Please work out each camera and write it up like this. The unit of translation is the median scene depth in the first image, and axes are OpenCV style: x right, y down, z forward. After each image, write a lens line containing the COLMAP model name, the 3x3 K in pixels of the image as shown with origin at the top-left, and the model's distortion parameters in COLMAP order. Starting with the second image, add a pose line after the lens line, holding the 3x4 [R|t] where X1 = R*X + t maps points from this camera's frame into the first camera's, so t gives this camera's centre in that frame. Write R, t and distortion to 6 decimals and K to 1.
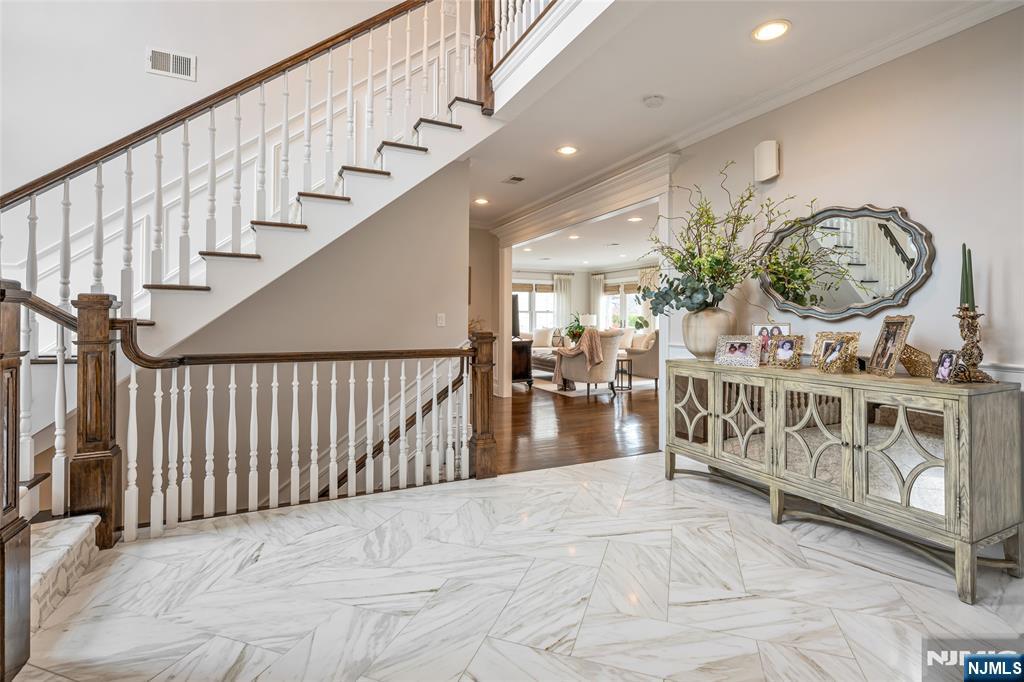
lens RADIAL K [[473.1, 0, 515.1], [0, 473.1, 317.0], [0, 0, 1]] dist [0.000278, -0.000357]
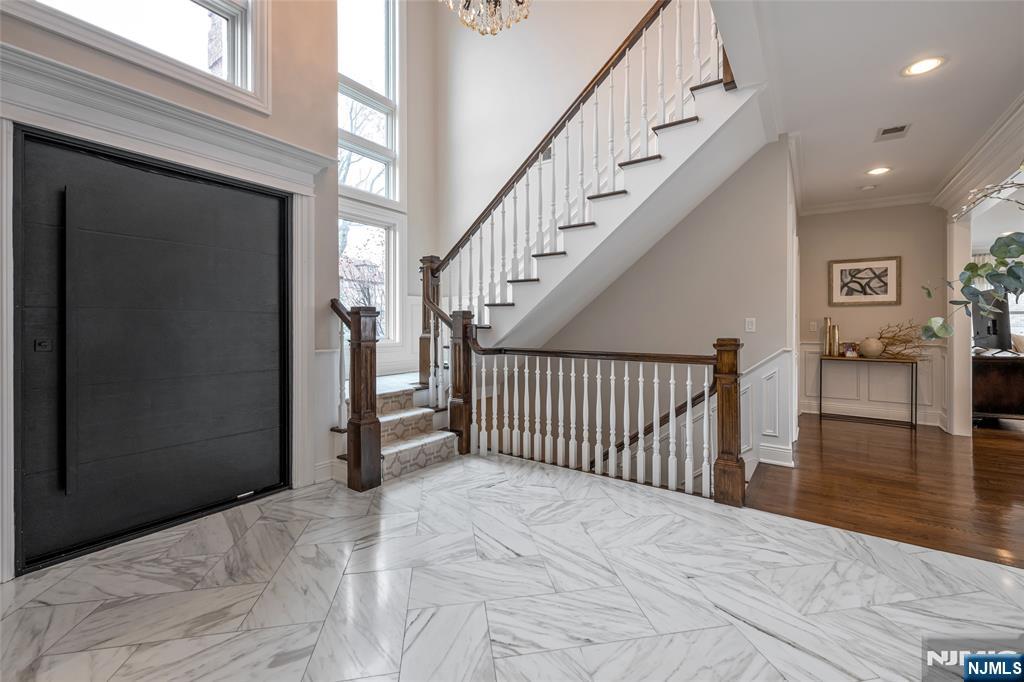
lens RADIAL K [[425.7, 0, 531.6], [0, 425.7, 325.9], [0, 0, 1]] dist [-0.000235, -0.000139]
pose [[0.504212, -0.001756, -0.863578, 0.578391], [0.006324, 0.999979, 0.001659, 0.006715], [0.863557, -0.006298, 0.504213, 0.382582]]
